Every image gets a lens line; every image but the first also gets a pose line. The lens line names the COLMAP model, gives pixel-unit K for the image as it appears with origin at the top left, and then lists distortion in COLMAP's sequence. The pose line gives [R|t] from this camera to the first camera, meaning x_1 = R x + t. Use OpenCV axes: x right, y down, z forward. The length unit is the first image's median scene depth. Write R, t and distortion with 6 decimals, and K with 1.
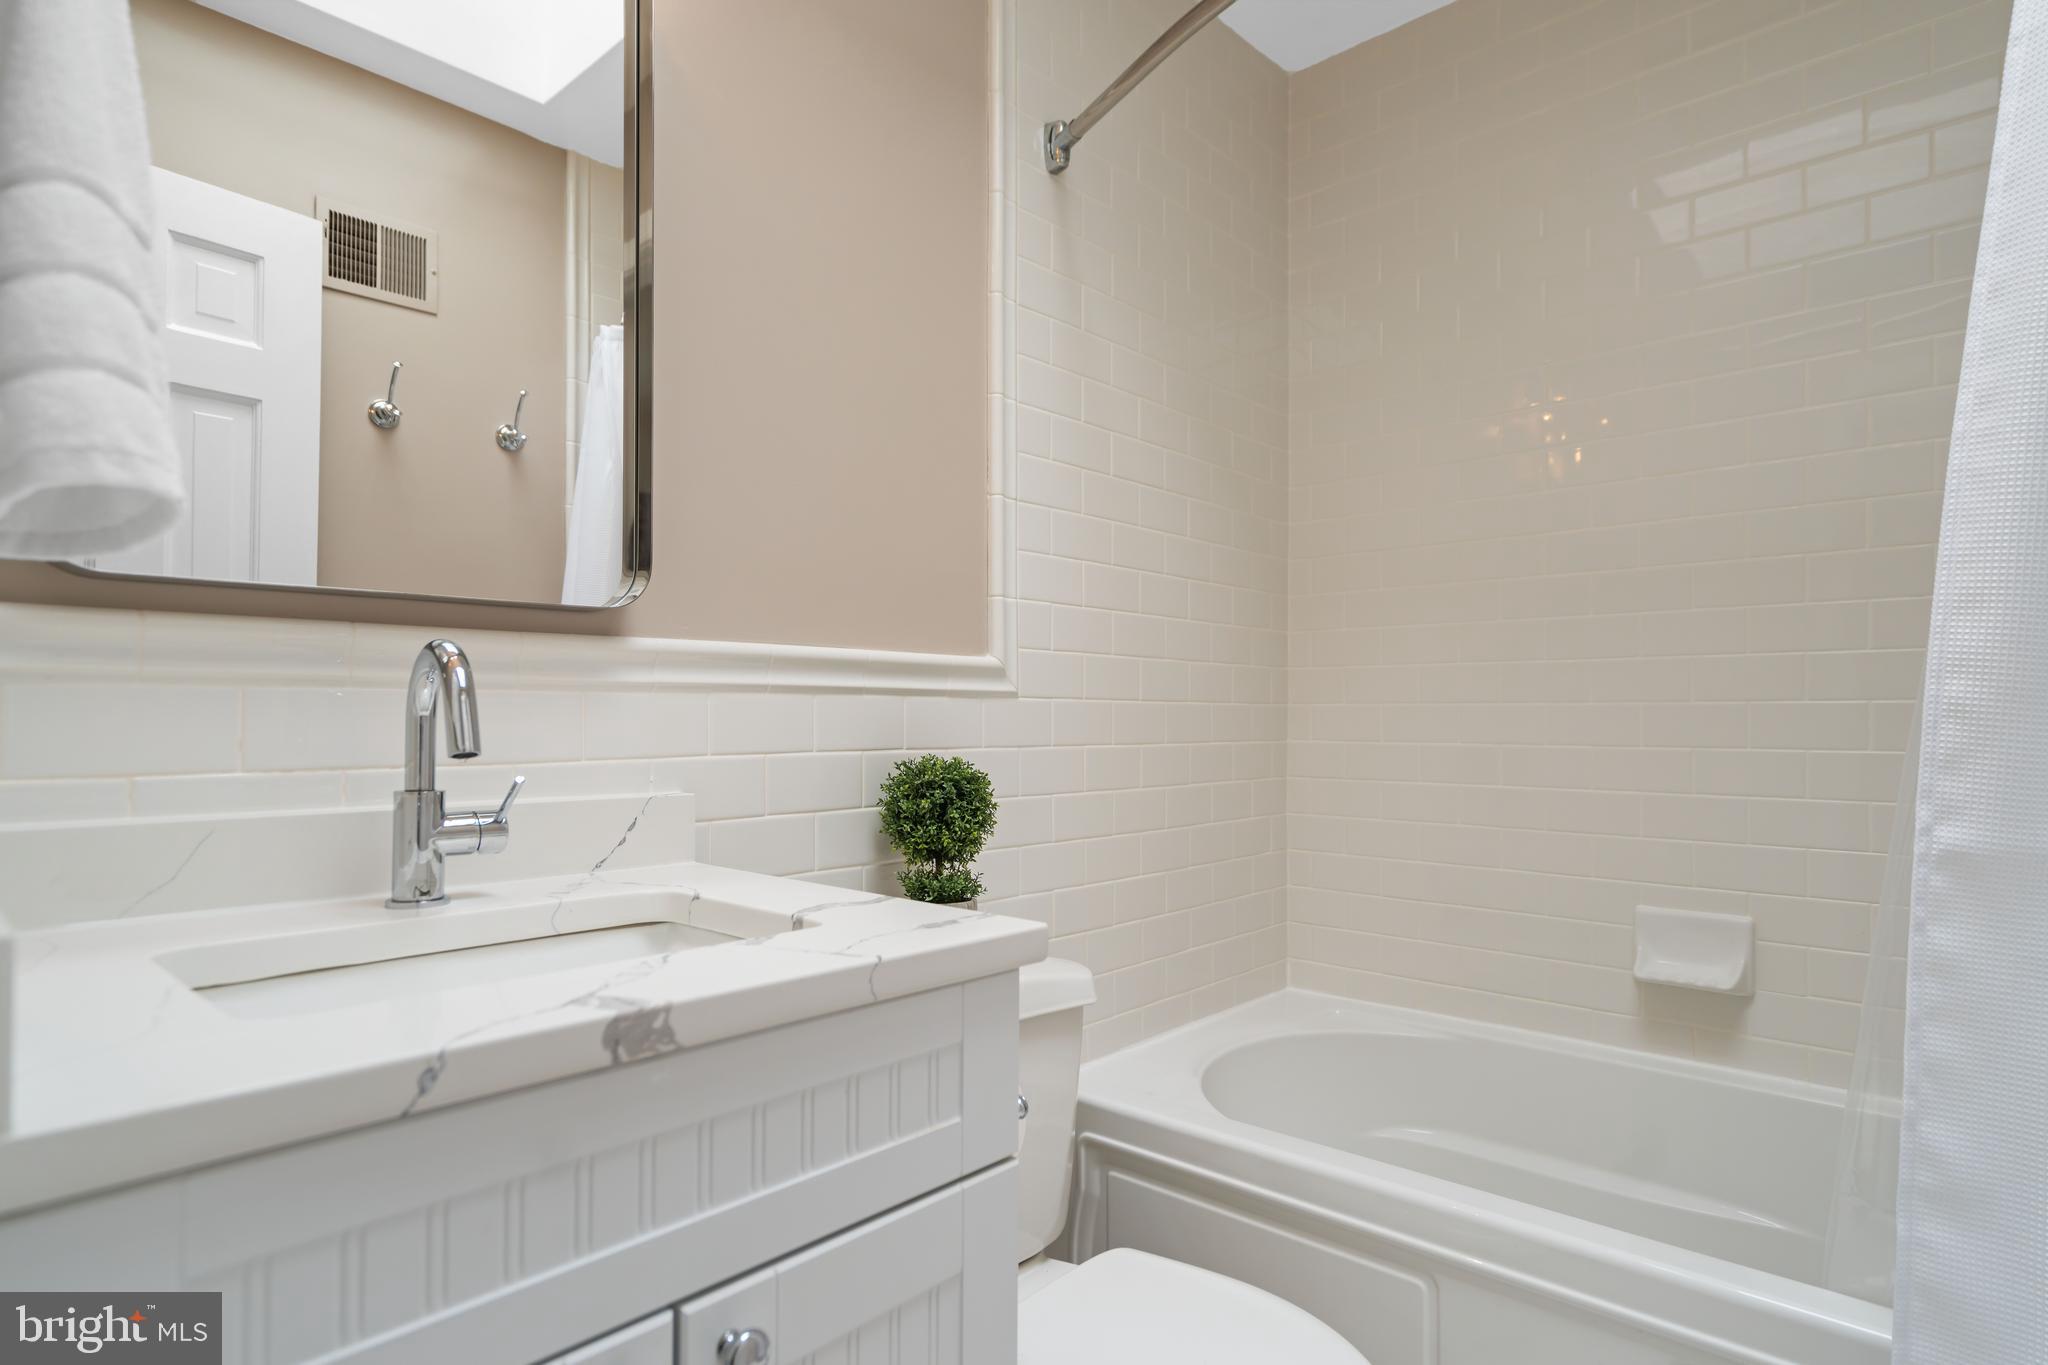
lens RADIAL K [[1069.1, 0, 1024.0], [0, 1069.1, 682.5], [0, 0, 1]] dist [0.001837, 0.000351]
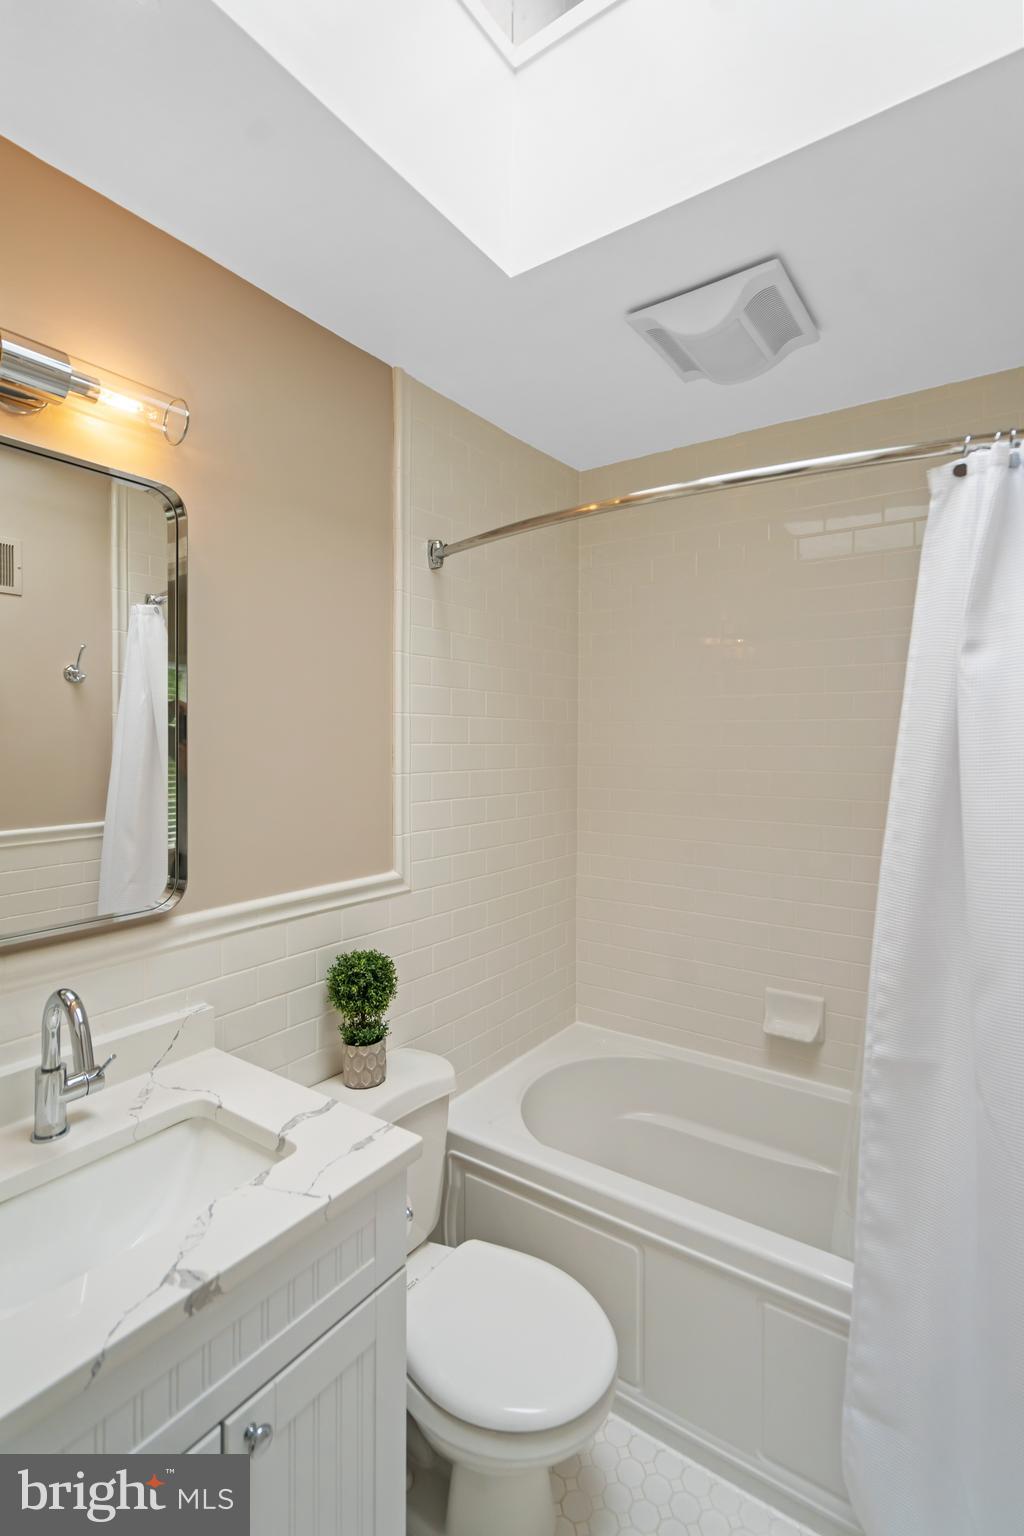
lens RADIAL K [[695.3, 0, 512.0], [0, 695.3, 768.0], [0, 0, 1]] dist [-0.005431, 0.000247]
pose [[0.991516, -0.000405, 0.129983, 0.010985], [-0.001616, 0.999879, 0.015444, -0.237786], [-0.129973, -0.015523, 0.991396, -0.107733]]
